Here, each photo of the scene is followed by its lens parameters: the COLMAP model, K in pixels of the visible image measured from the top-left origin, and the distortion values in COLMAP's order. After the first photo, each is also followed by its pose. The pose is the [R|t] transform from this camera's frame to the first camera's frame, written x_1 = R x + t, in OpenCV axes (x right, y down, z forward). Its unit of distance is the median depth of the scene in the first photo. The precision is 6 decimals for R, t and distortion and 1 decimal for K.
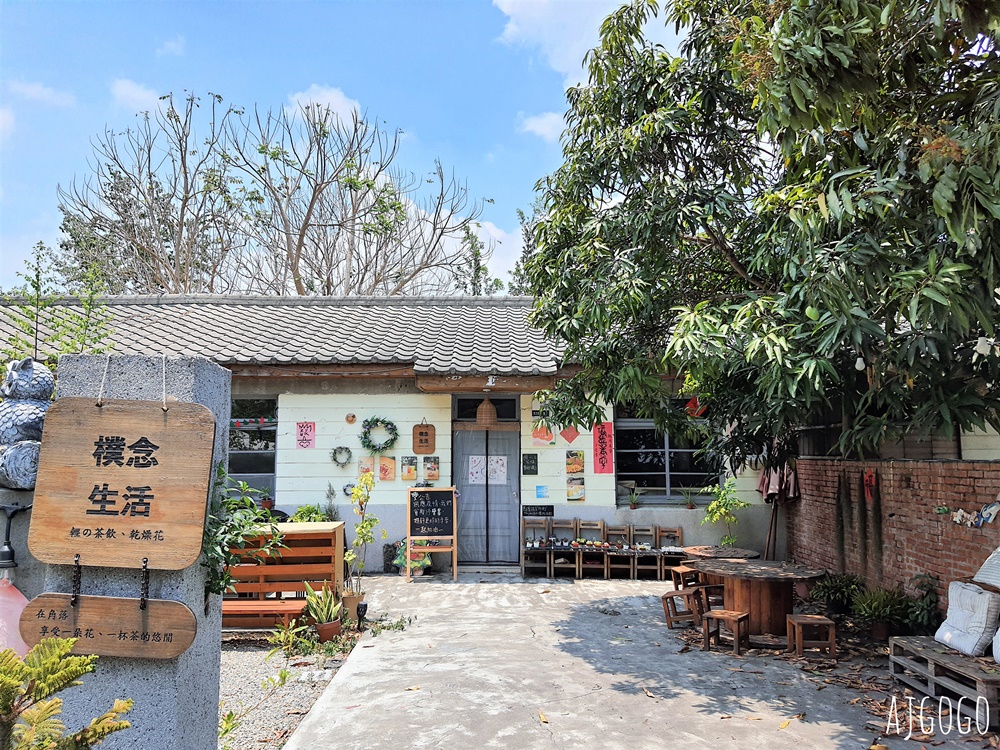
lens RADIAL K [[776.0, 0, 500.0], [0, 776.0, 375.0], [0, 0, 1]] dist [0.072939, -0.142426]
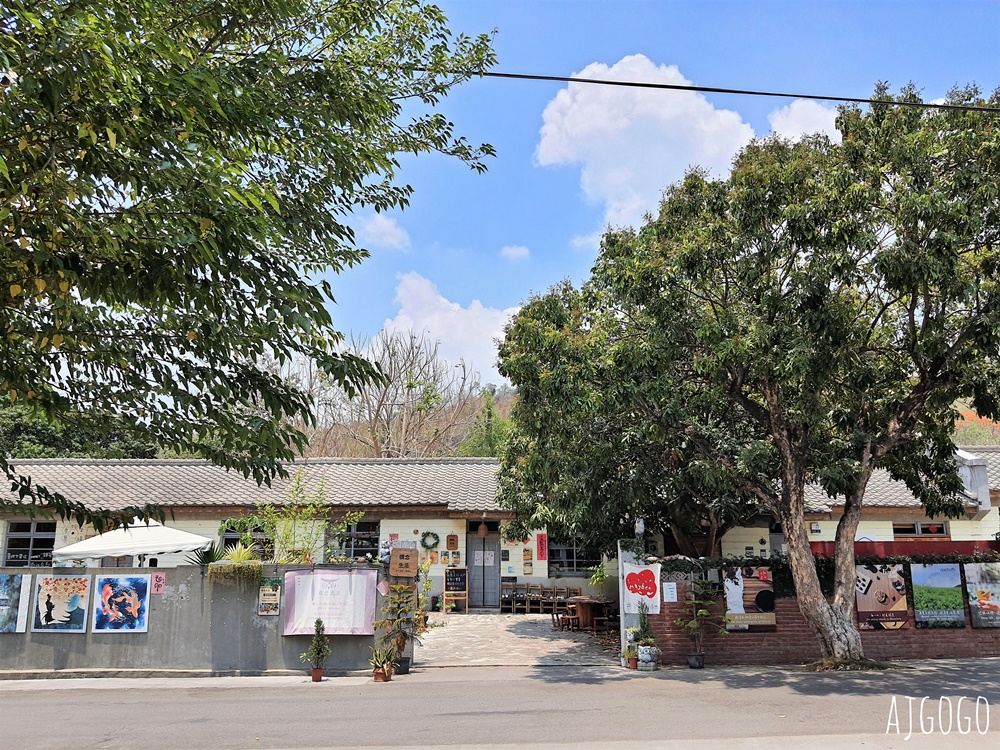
lens RADIAL K [[776.0, 0, 500.0], [0, 776.0, 375.0], [0, 0, 1]] dist [0.072939, -0.142426]
pose [[0.999408, -0.004344, -0.034127, 0.096979], [0.000713, 0.994396, -0.105713, -0.136275], [0.034395, 0.105626, 0.993811, -1.048906]]
